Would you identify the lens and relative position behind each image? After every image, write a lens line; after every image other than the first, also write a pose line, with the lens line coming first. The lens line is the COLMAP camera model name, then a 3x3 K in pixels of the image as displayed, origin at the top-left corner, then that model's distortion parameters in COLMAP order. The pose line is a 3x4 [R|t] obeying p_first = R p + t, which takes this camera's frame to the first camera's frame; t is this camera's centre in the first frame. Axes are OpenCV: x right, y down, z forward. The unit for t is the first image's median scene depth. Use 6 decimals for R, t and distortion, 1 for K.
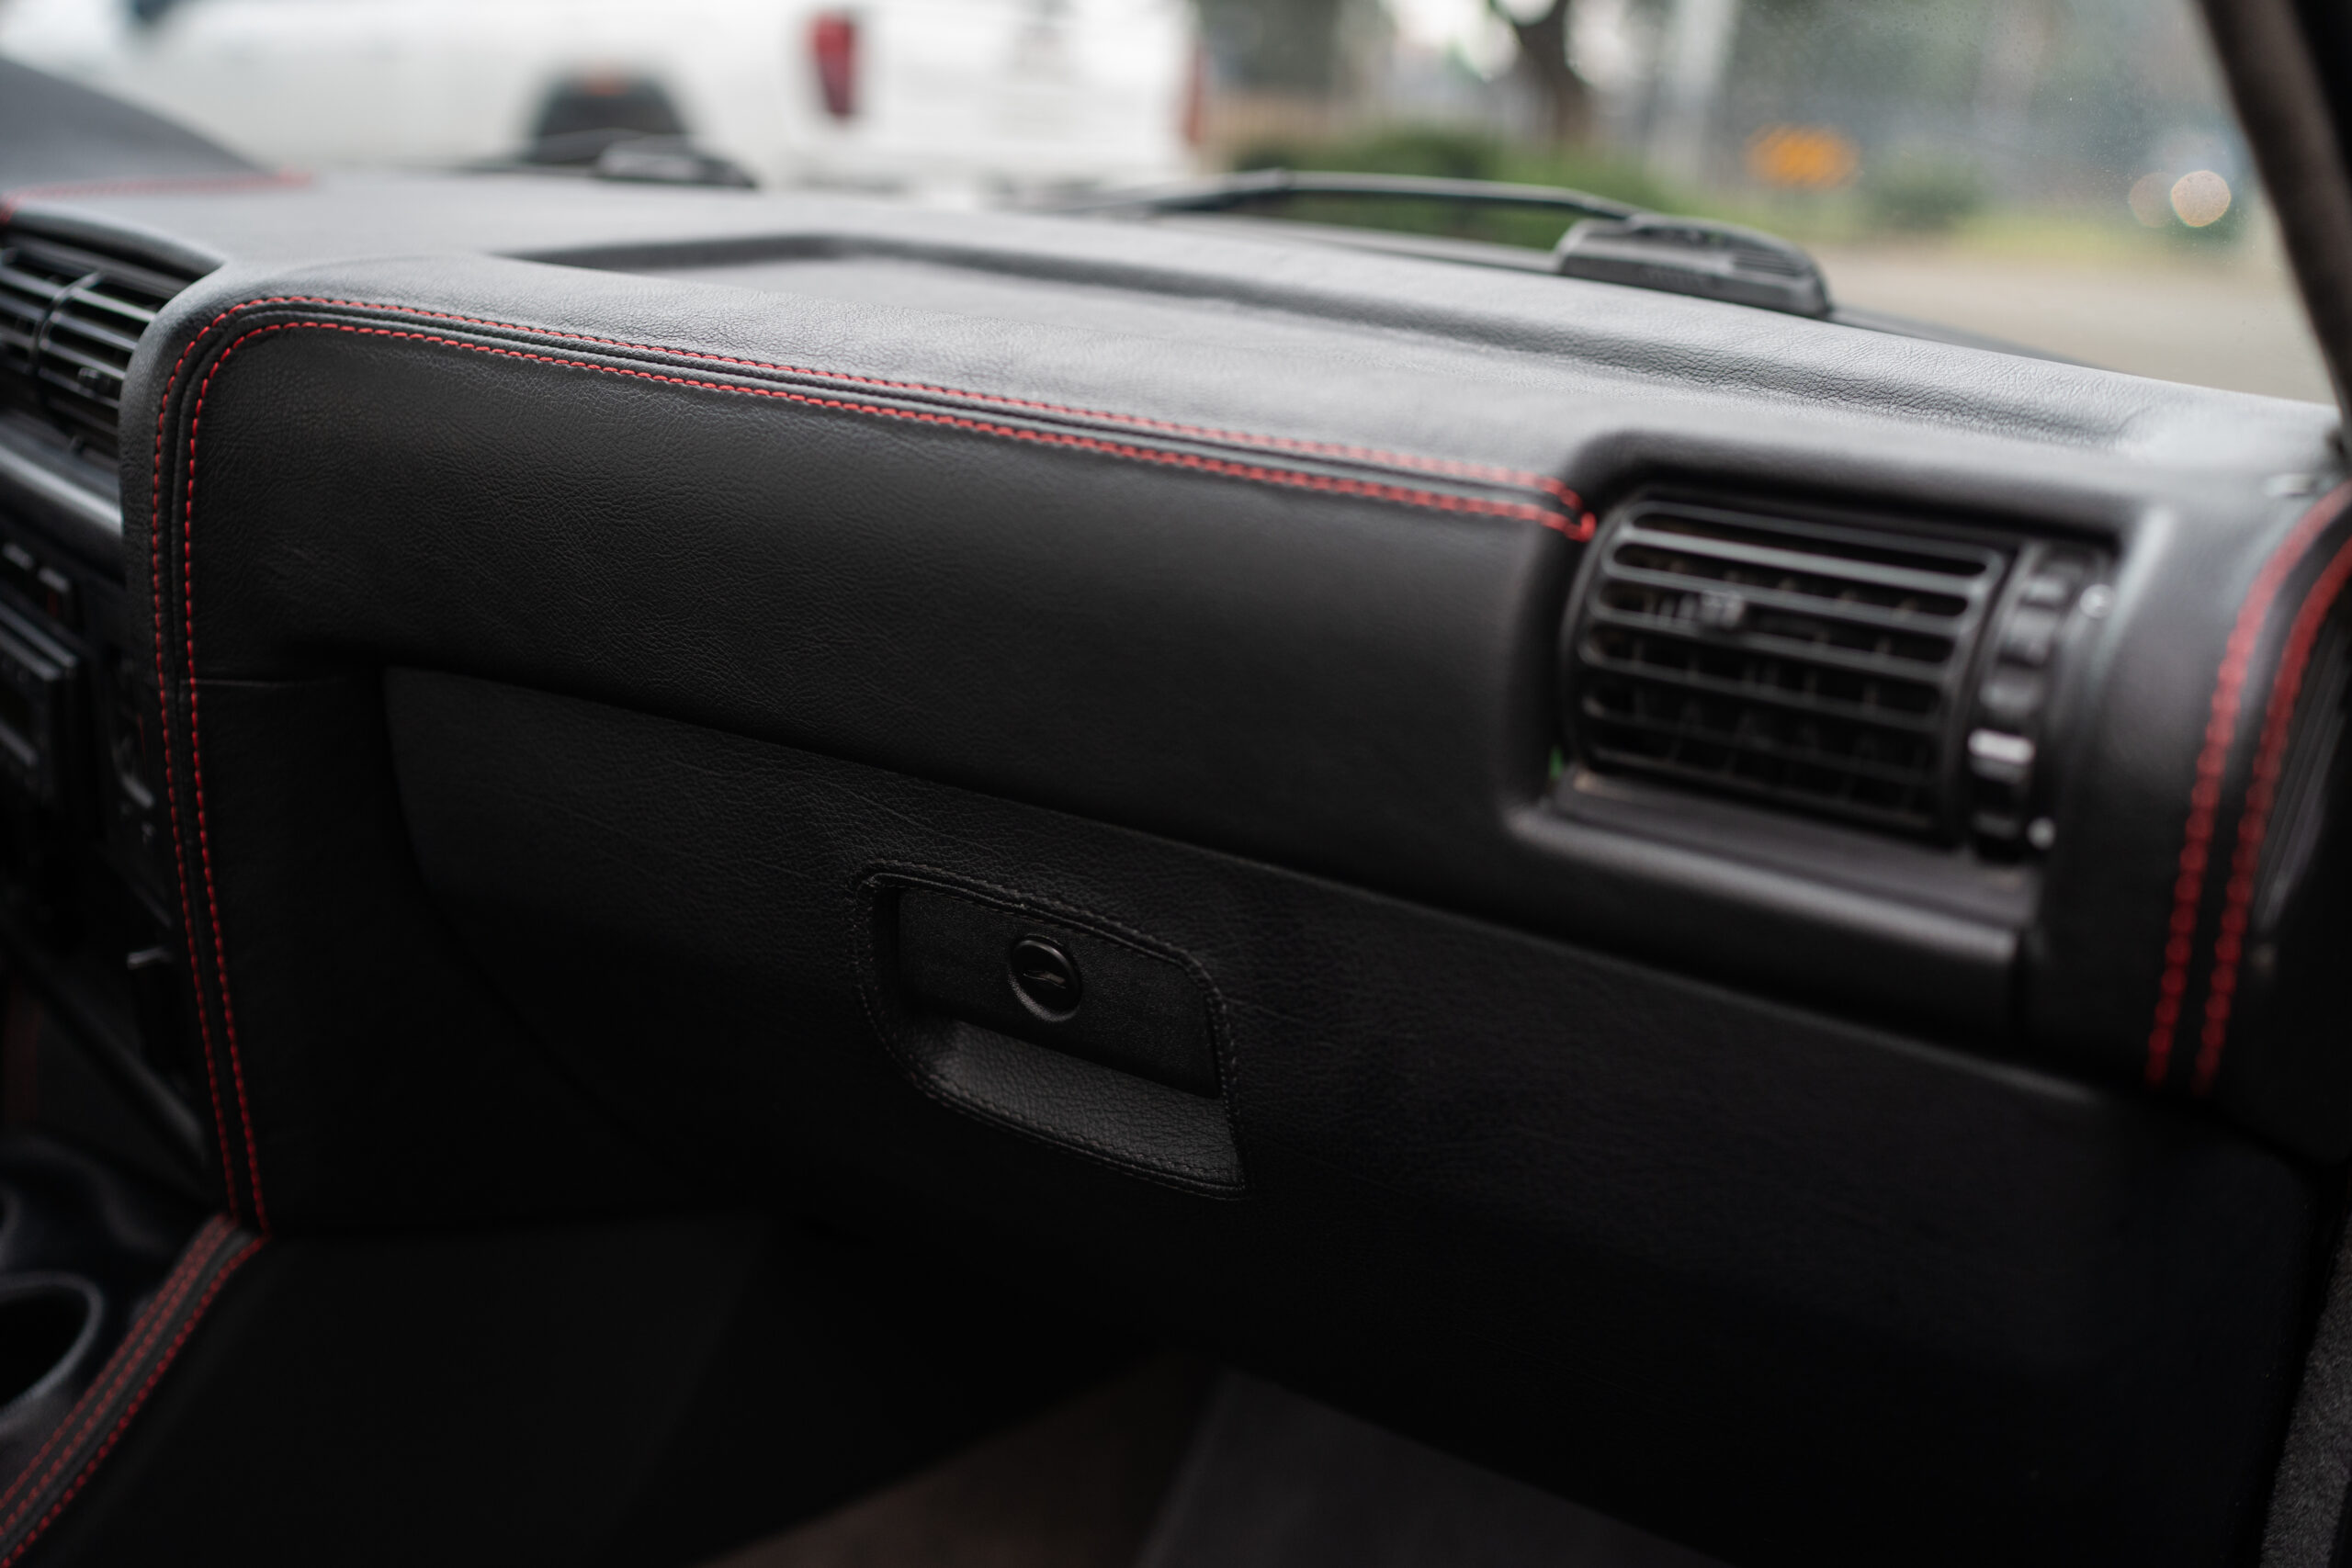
lens RADIAL K [[2270.2, 0, 1176.0], [0, 2270.2, 784.0], [0, 0, 1]] dist [-0.063953, 0.097963]
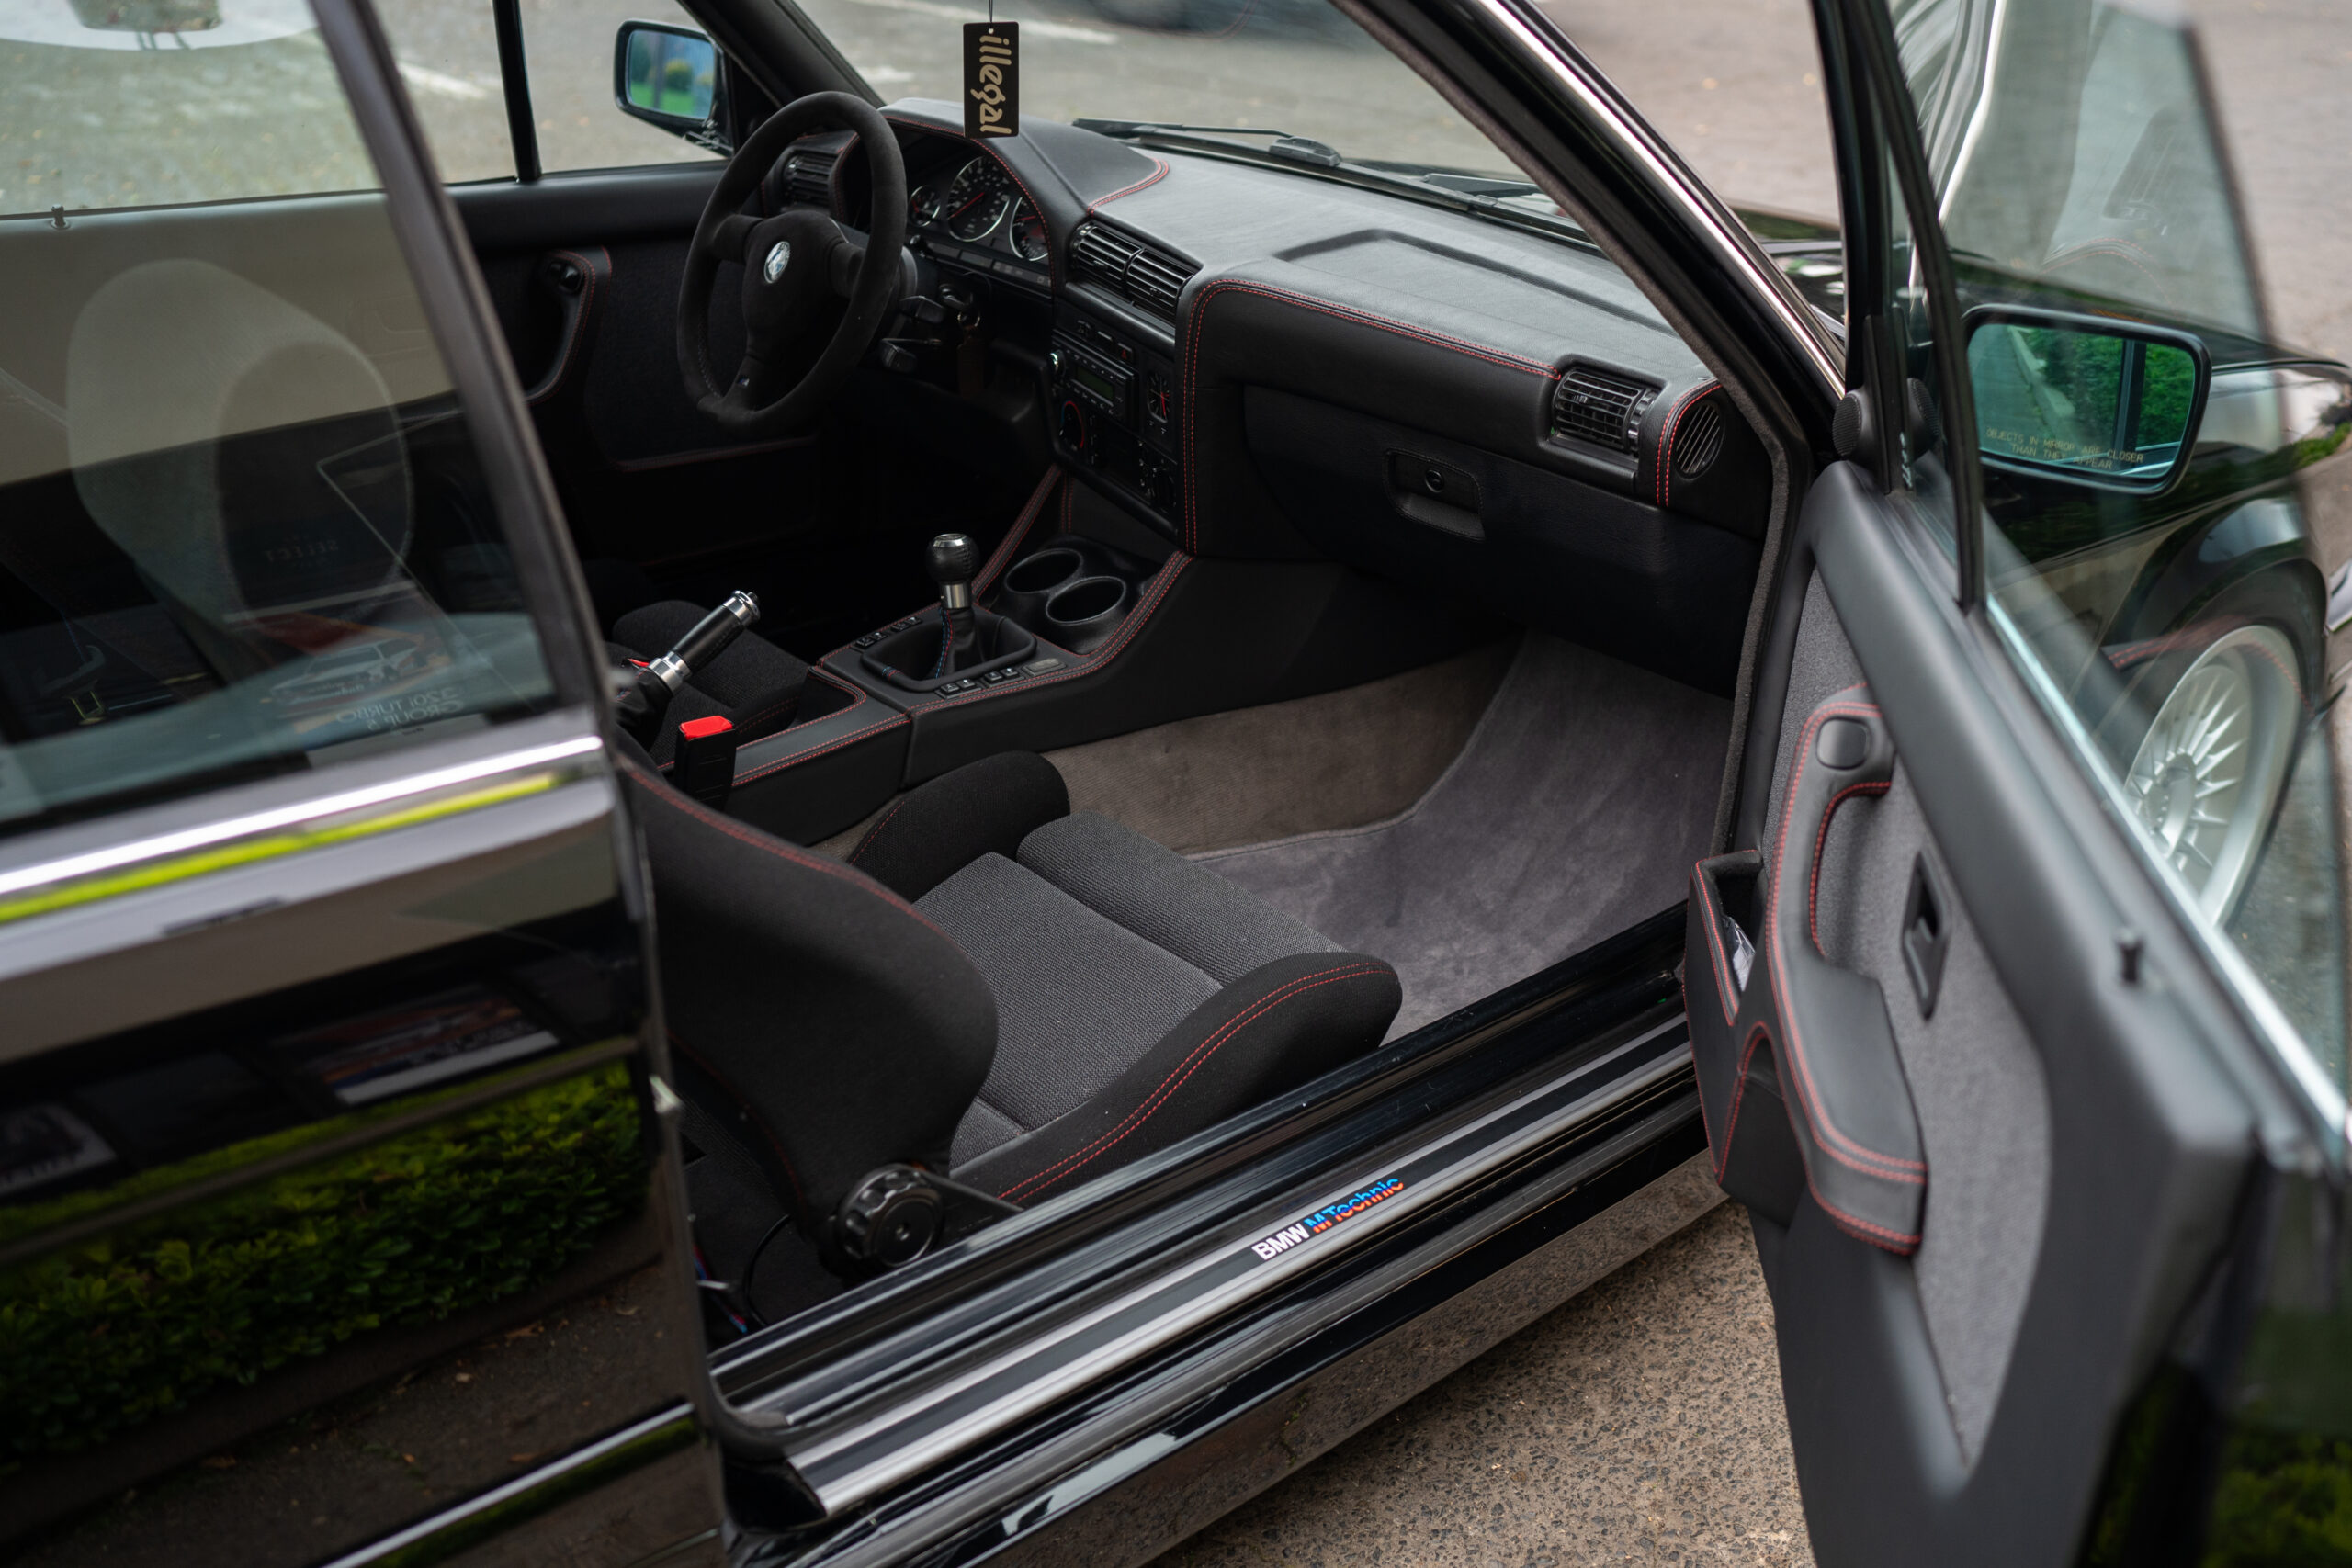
lens RADIAL K [[2270.2, 0, 1176.0], [0, 2270.2, 784.0], [0, 0, 1]] dist [-0.063953, 0.097963]
pose [[0.980929, 0.060058, -0.184855, 0.274677], [-0.024825, 0.981988, 0.187307, -0.126153], [0.192775, -0.179146, 0.964751, -3.108612]]
